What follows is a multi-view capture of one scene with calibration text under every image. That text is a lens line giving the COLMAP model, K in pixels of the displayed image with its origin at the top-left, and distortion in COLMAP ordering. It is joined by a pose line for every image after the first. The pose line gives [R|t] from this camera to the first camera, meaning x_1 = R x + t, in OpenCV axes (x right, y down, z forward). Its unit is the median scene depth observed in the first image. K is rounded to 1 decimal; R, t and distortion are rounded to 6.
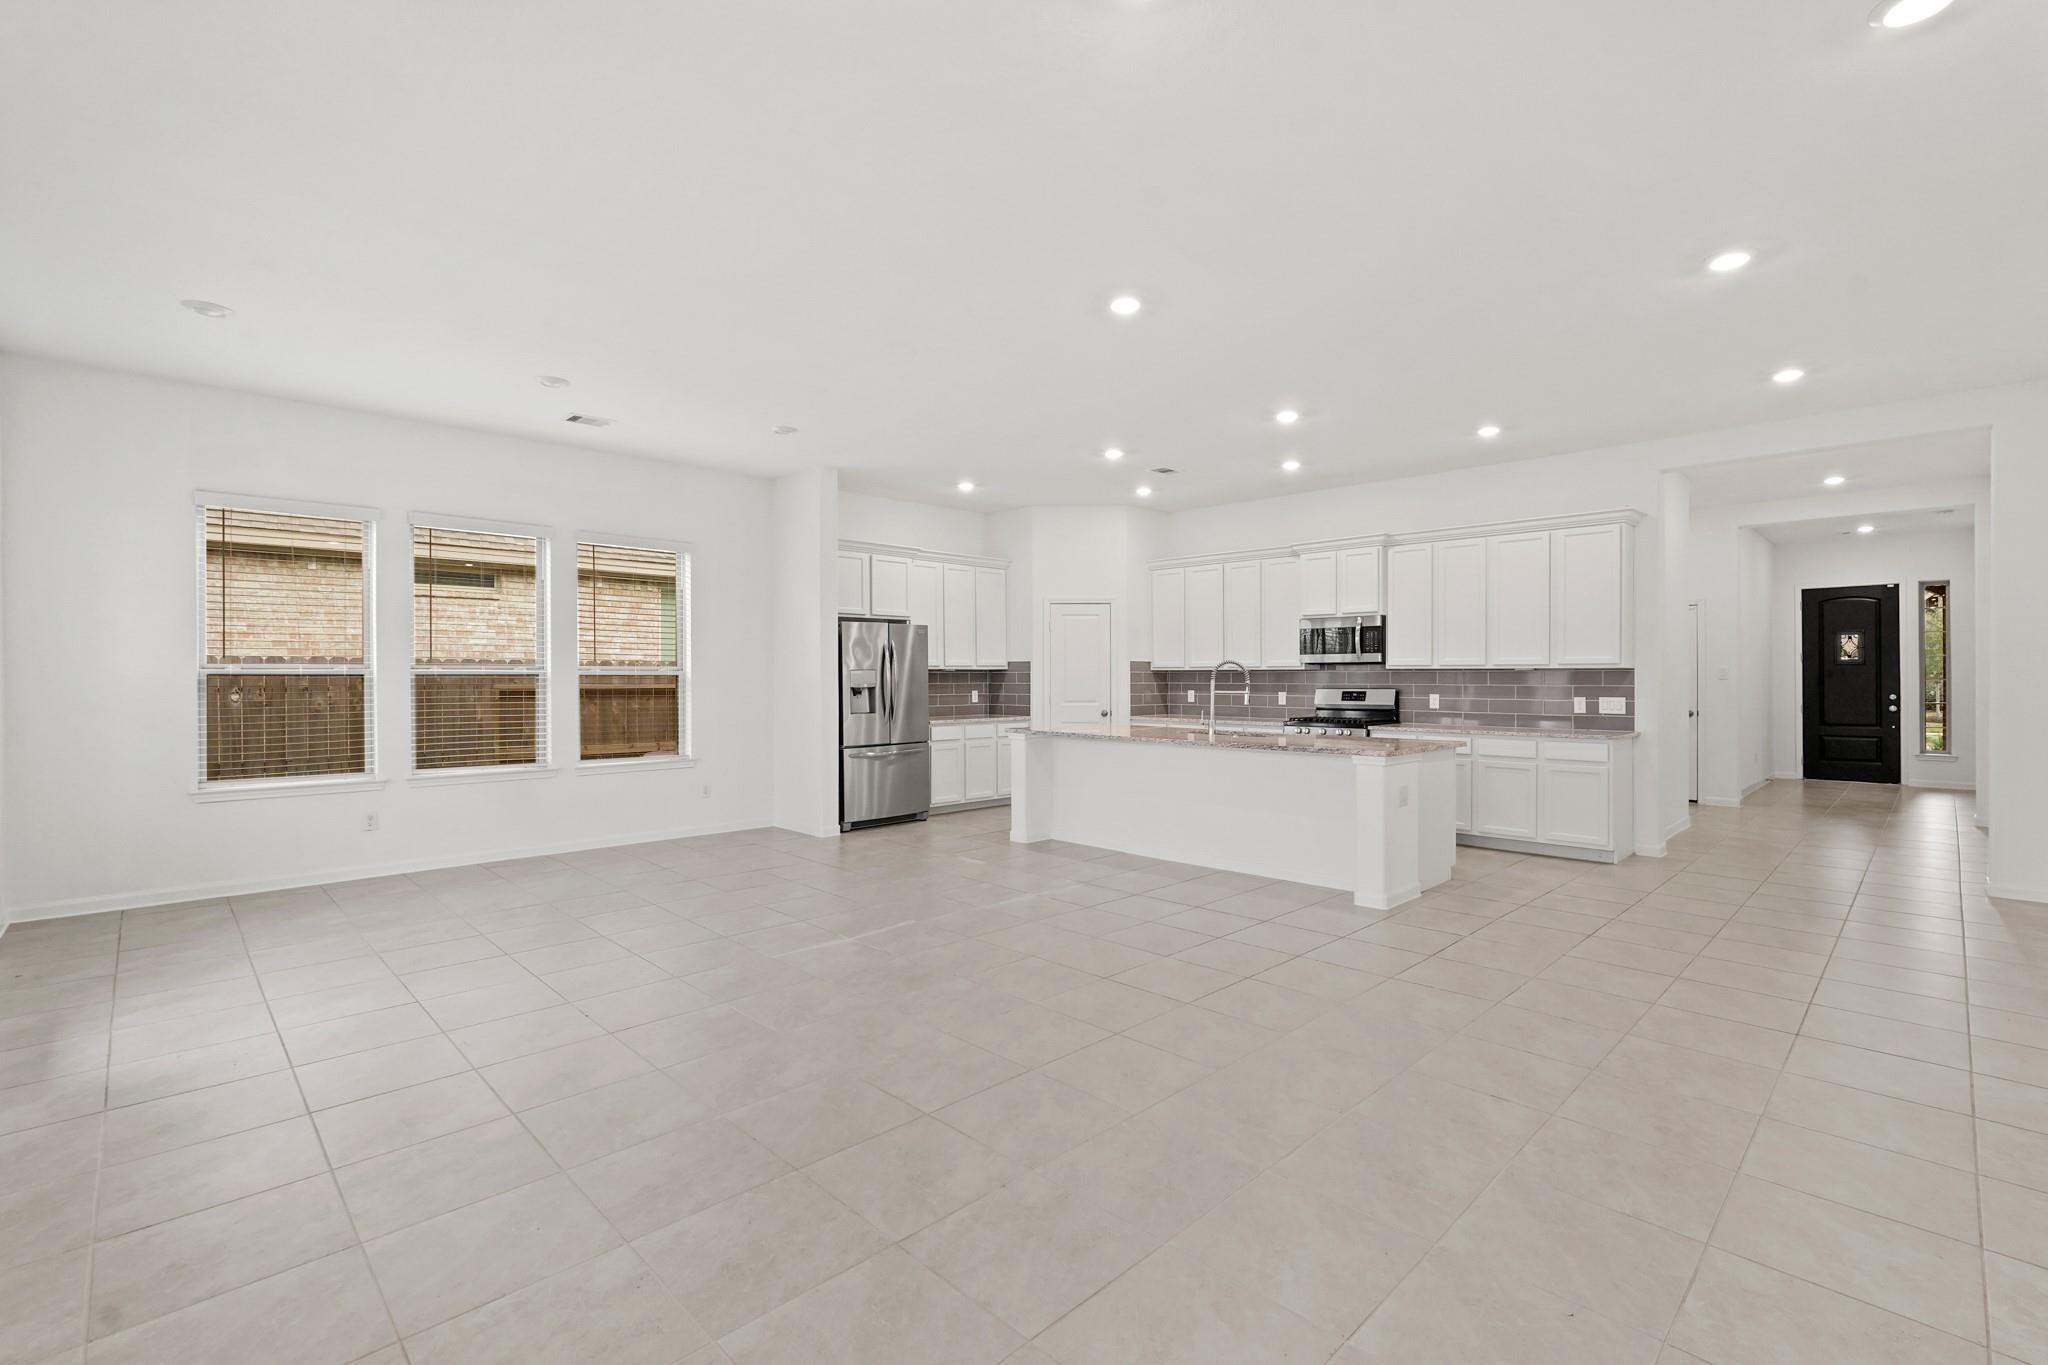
lens RADIAL K [[904.8, 0, 1034.7], [0, 904.8, 678.7], [0, 0, 1]] dist [-0.002715, -0.000035]
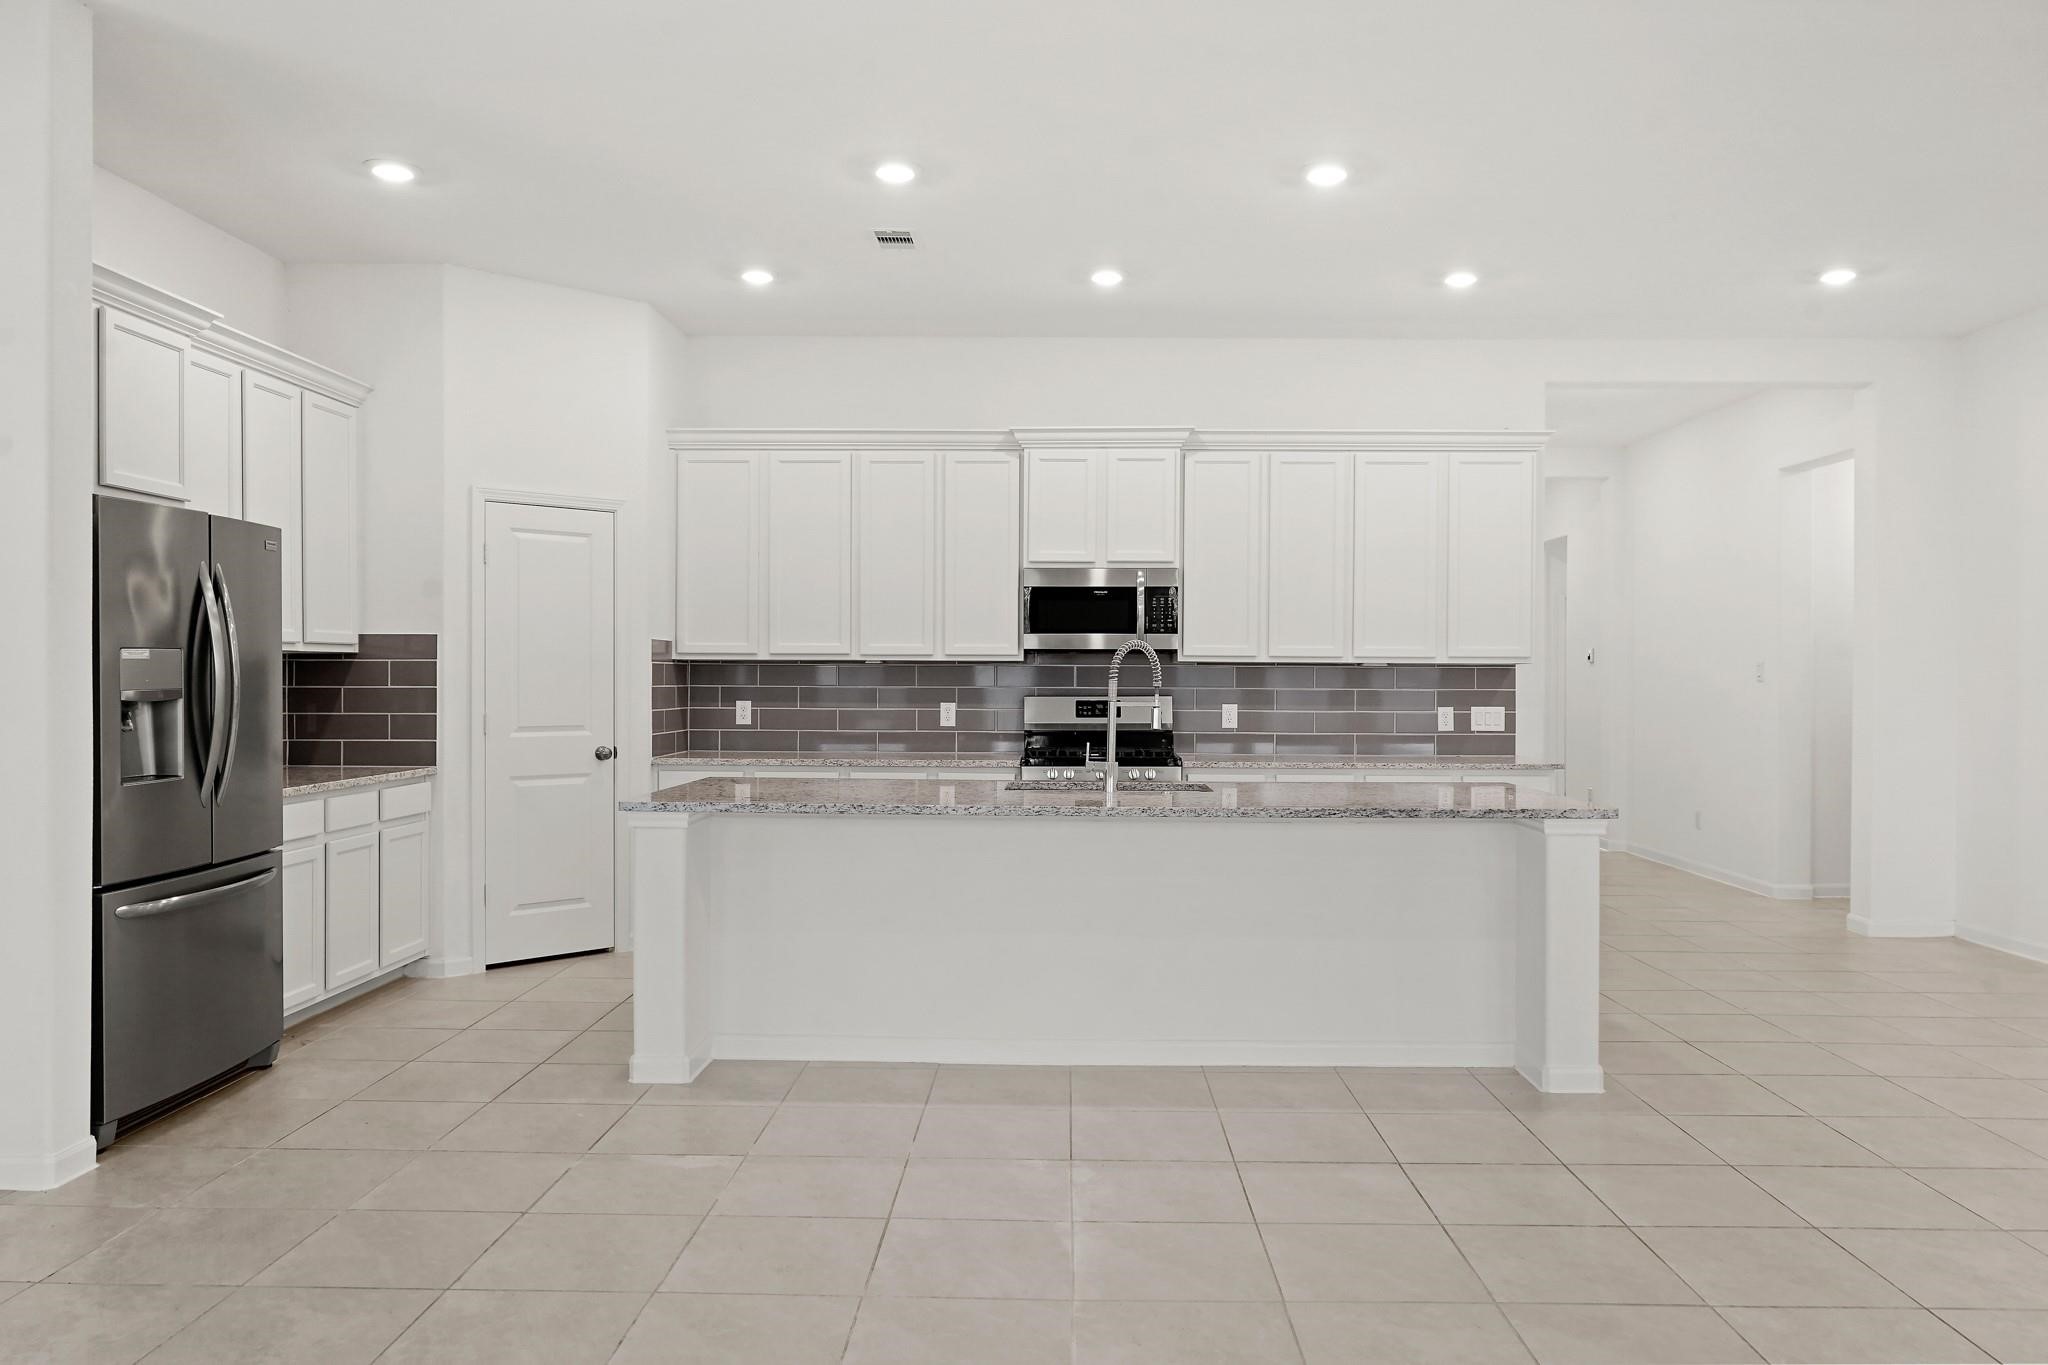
lens RADIAL K [[1450.5, 0, 1024.0], [0, 1450.5, 682.5], [0, 0, 1]] dist [-0.000222, 0.002360]
pose [[0.723285, -0.000117, 0.690549, -0.322595], [-0.003134, 0.999989, 0.003452, -0.000294], [-0.690542, -0.004660, 0.723277, 0.391704]]
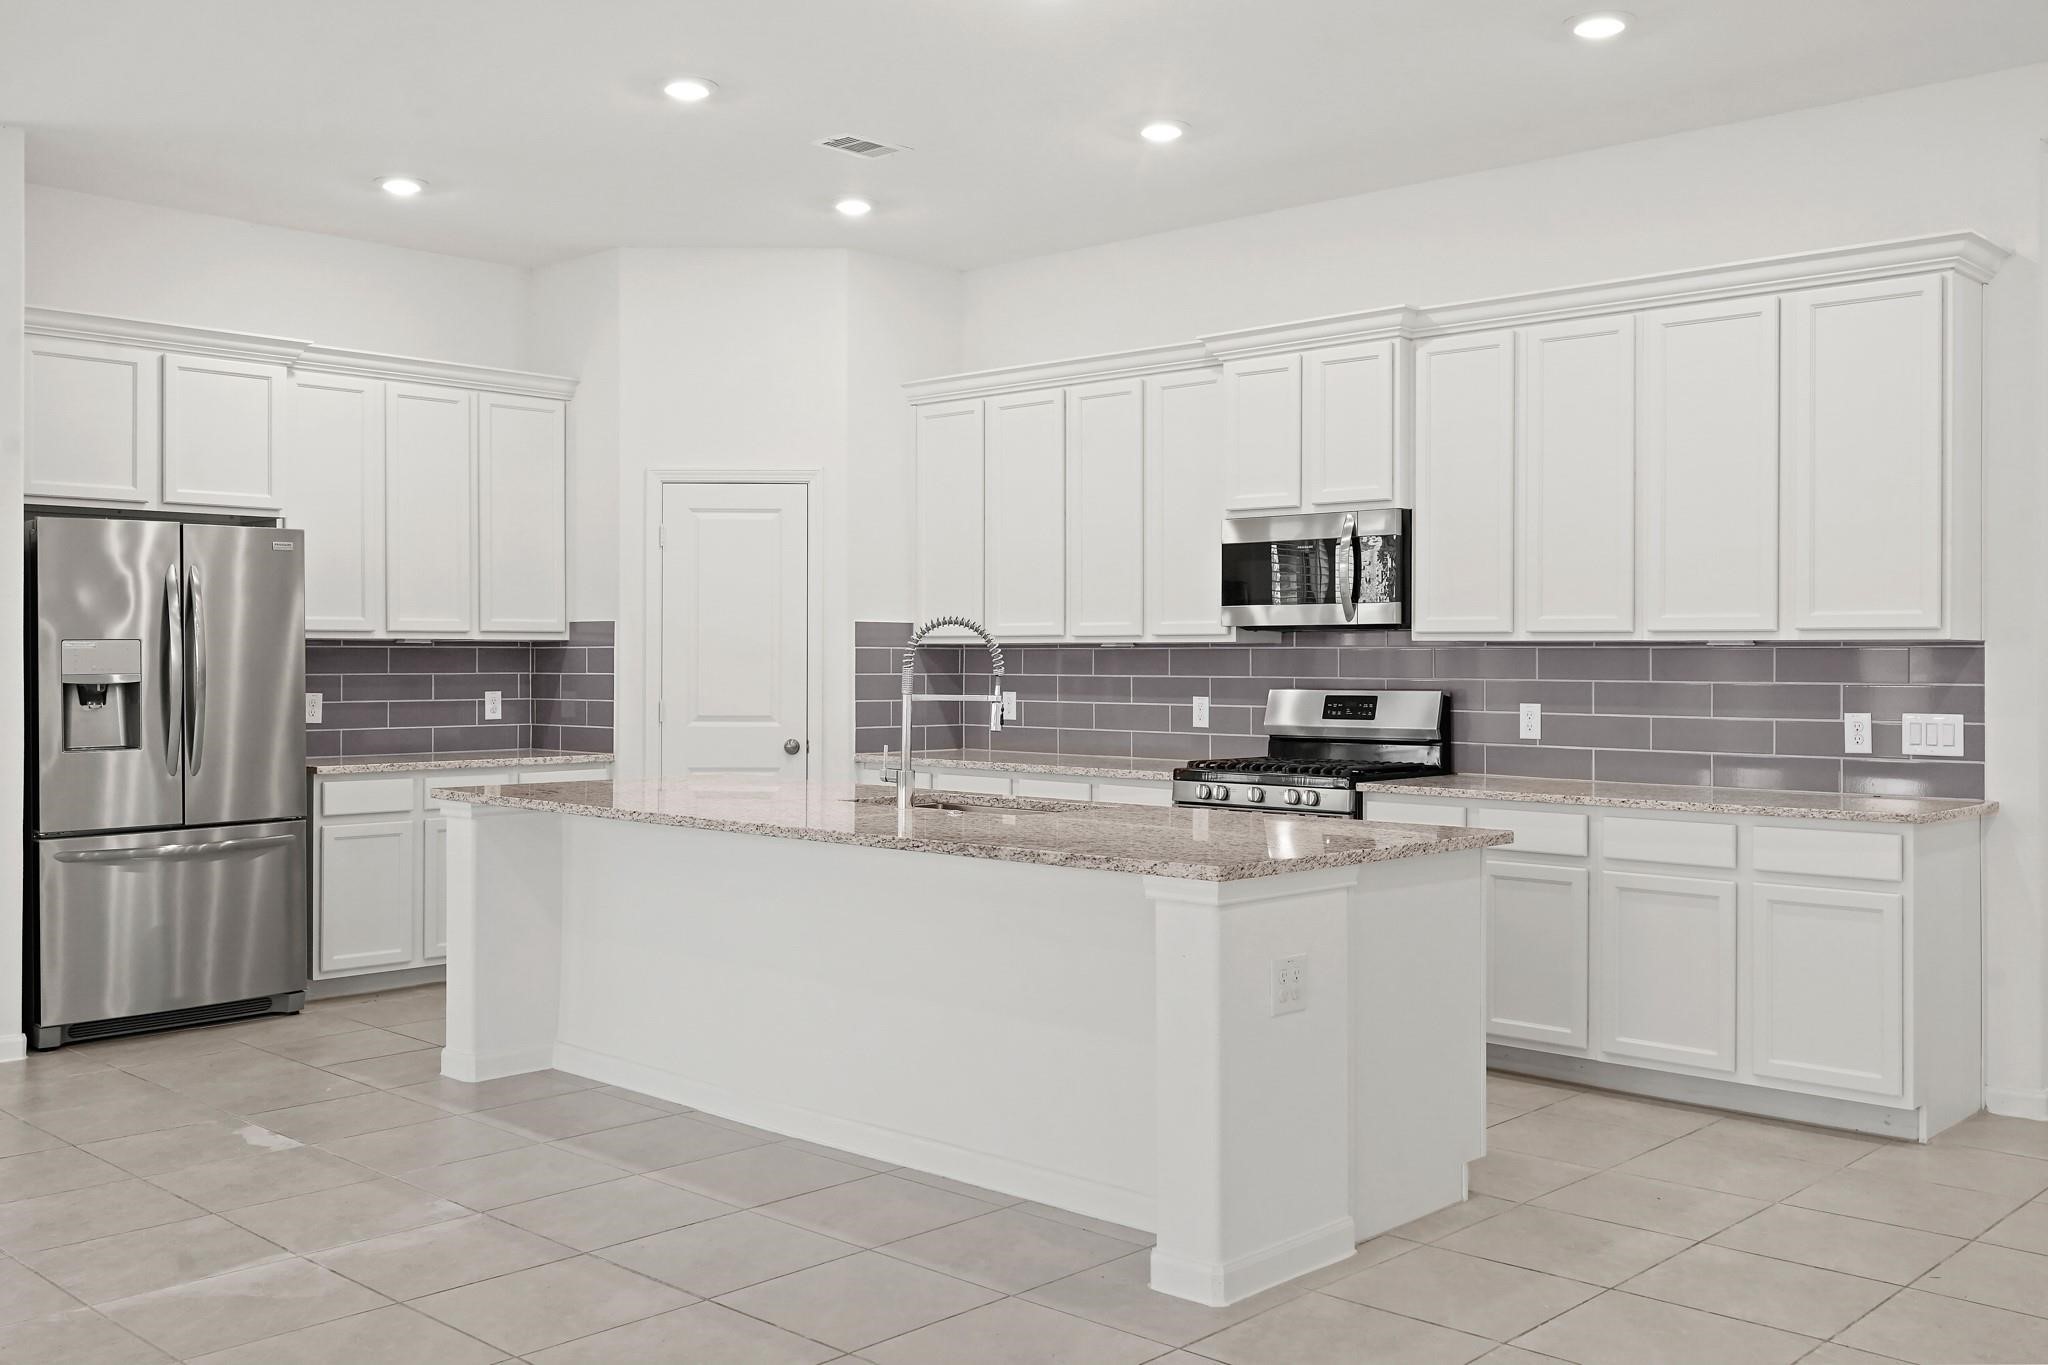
lens RADIAL K [[1858.8, 0, 1025.5], [0, 1858.8, 642.3], [0, 0, 1]] dist [0.007217, 0.001289]
pose [[0.999513, 0.002926, 0.031066, 0.187452], [-0.002571, 0.999931, -0.011461, -0.000209], [-0.031097, 0.011375, 0.999452, 0.169600]]
